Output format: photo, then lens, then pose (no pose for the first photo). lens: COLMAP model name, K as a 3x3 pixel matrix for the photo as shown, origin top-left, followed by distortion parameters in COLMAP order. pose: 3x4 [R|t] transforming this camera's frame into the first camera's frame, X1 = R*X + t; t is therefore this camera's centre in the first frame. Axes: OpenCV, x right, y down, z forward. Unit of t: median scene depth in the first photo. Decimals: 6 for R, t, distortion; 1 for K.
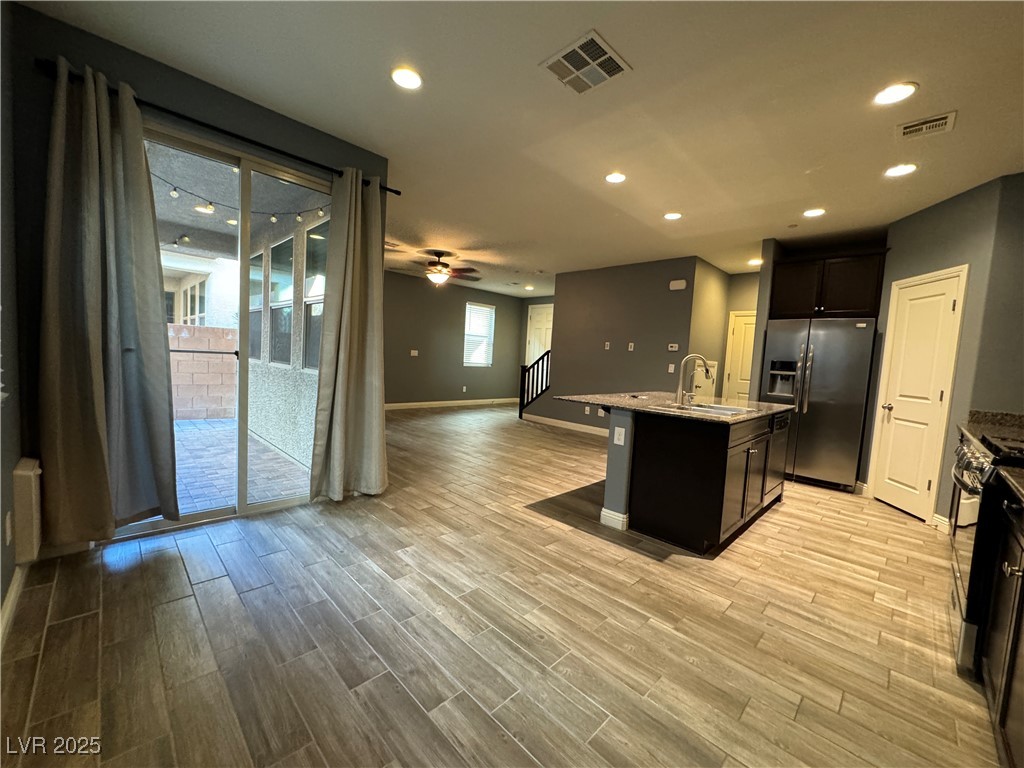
lens RADIAL K [[407.7, 0, 512.0], [0, 407.7, 384.0], [0, 0, 1]] dist [-0.001859, -0.000059]
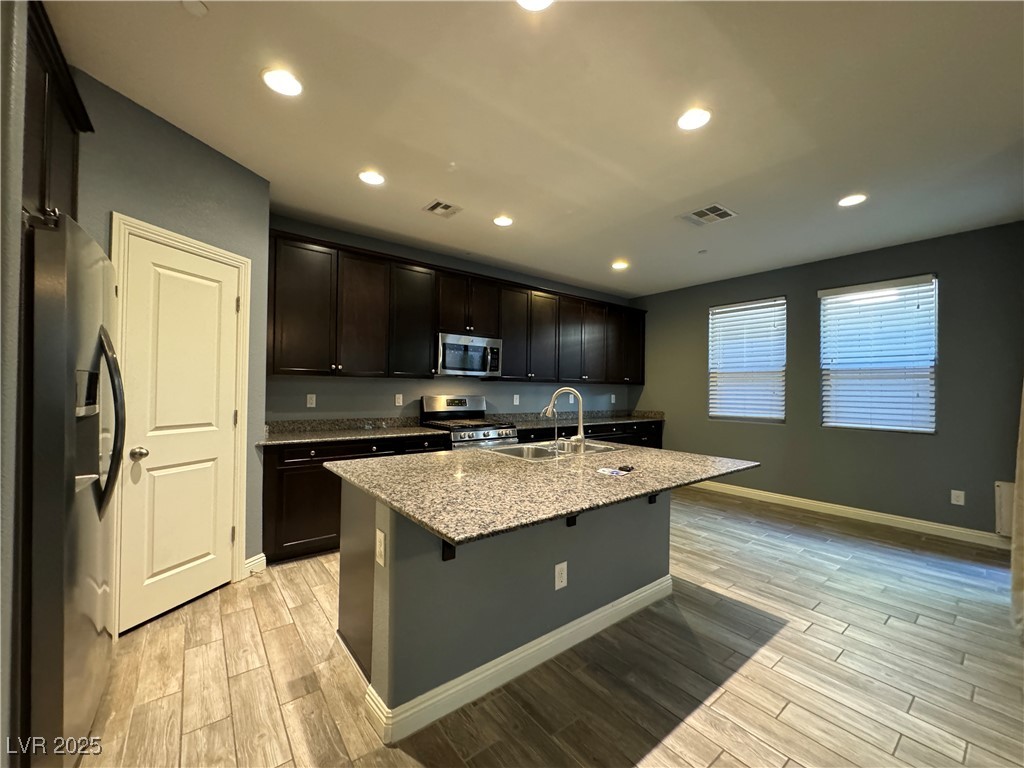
lens RADIAL K [[407.7, 0, 512.0], [0, 407.7, 384.0], [0, 0, 1]] dist [-0.001859, -0.000059]
pose [[-0.989759, -0.068708, 0.125129, 0.547262], [-0.061307, 0.996187, 0.062070, -0.147084], [-0.128916, 0.053763, -0.990197, 2.163538]]
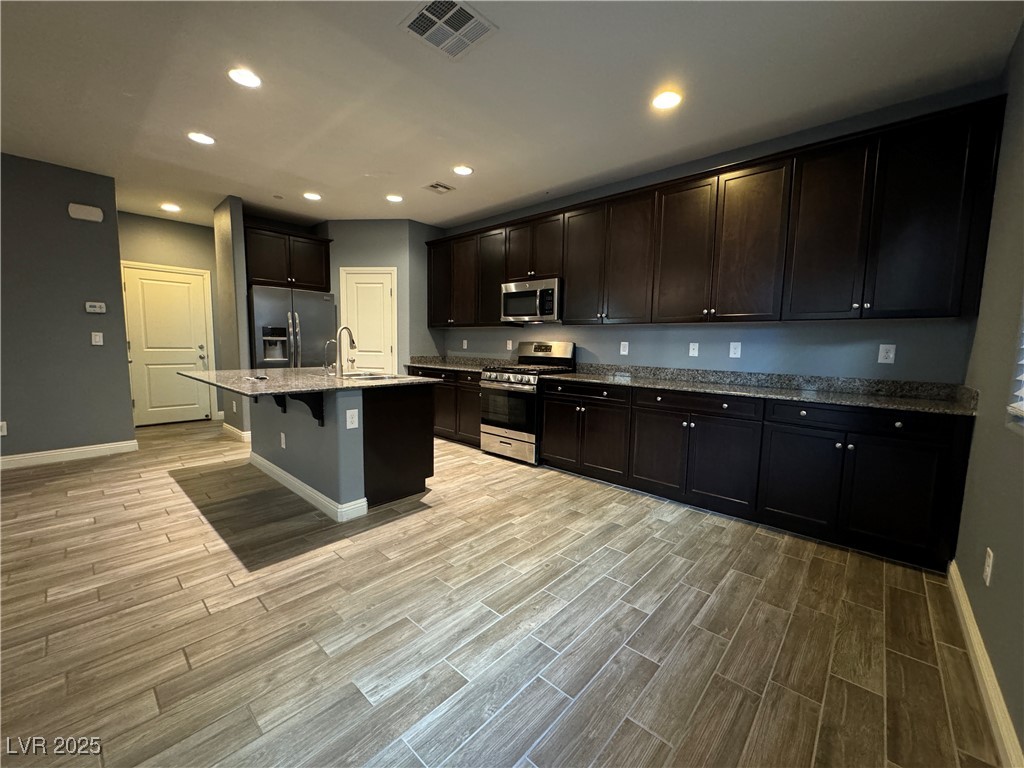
lens RADIAL K [[407.7, 0, 512.0], [0, 407.7, 384.0], [0, 0, 1]] dist [-0.001859, -0.000059]
pose [[-0.043902, -0.157239, 0.986584, -0.711826], [0.047934, 0.986068, 0.159290, -0.085997], [-0.997885, 0.054284, -0.035753, 0.750931]]
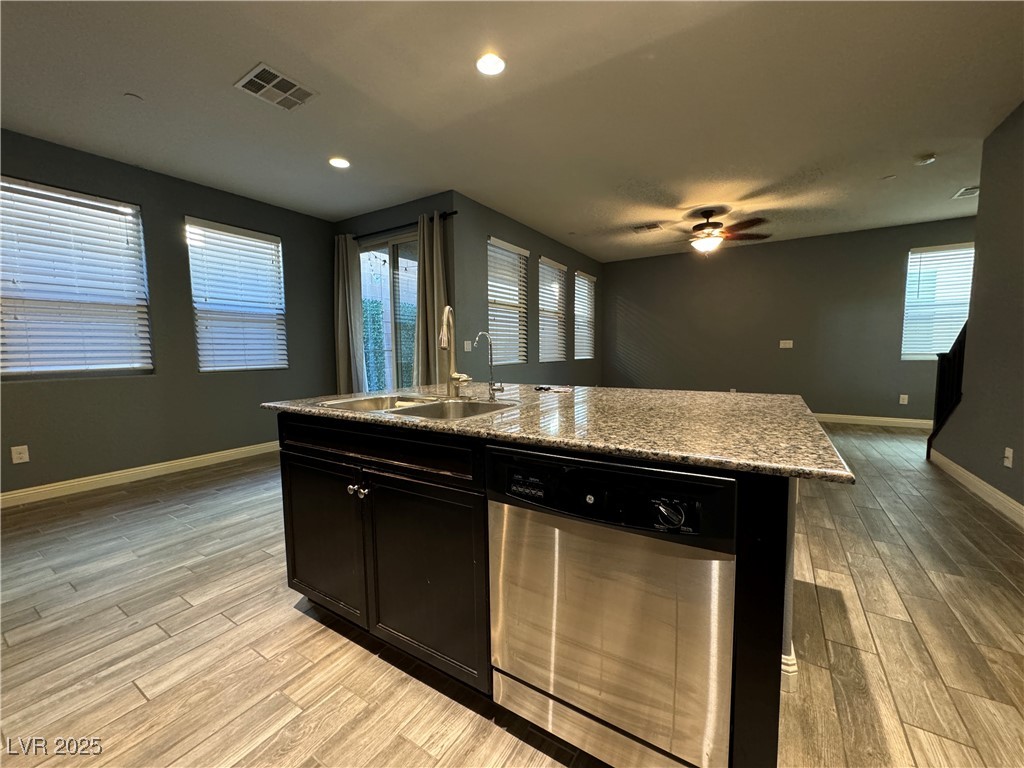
lens RADIAL K [[407.7, 0, 512.0], [0, 407.7, 384.0], [0, 0, 1]] dist [-0.001859, -0.000059]
pose [[0.214377, 0.021330, -0.976518, 1.203660], [-0.042889, 0.999003, 0.012406, 0.026790], [0.975809, 0.039223, 0.215078, 1.159627]]
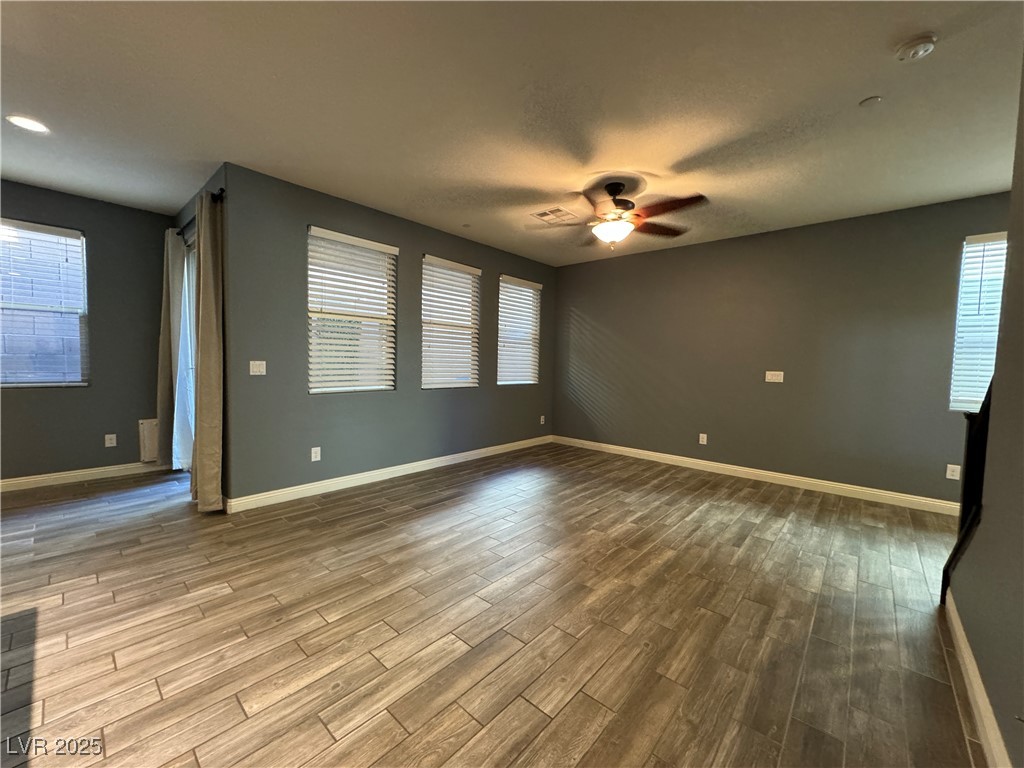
lens RADIAL K [[405.9, 0, 513.4], [0, 405.9, 385.7], [0, 0, 1]] dist [-0.001310, -0.000139]
pose [[0.056330, 0.001733, -0.998411, 0.836853], [-0.086234, 0.996270, -0.003136, -0.108946], [0.994681, 0.086274, 0.056269, 2.056447]]
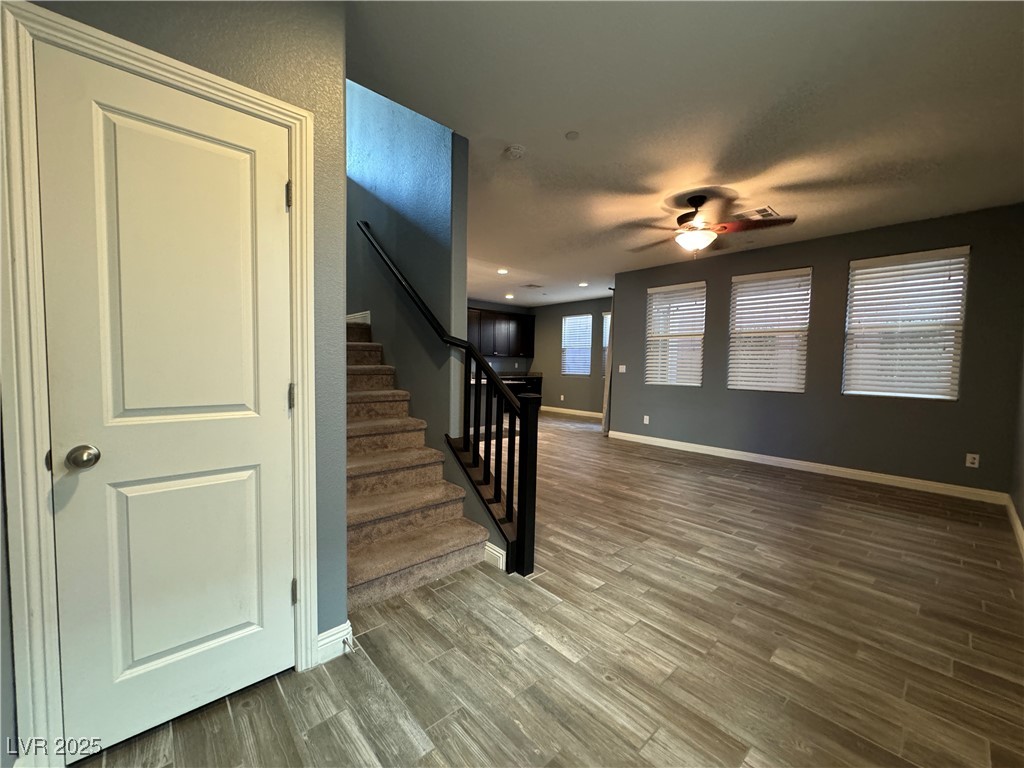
lens RADIAL K [[407.7, 0, 512.0], [0, 407.7, 384.0], [0, 0, 1]] dist [-0.001859, -0.000059]
pose [[-0.995716, -0.078011, 0.049638, 0.084845], [-0.071542, 0.990082, 0.120911, -0.262621], [-0.058578, 0.116842, -0.991422, 3.891593]]
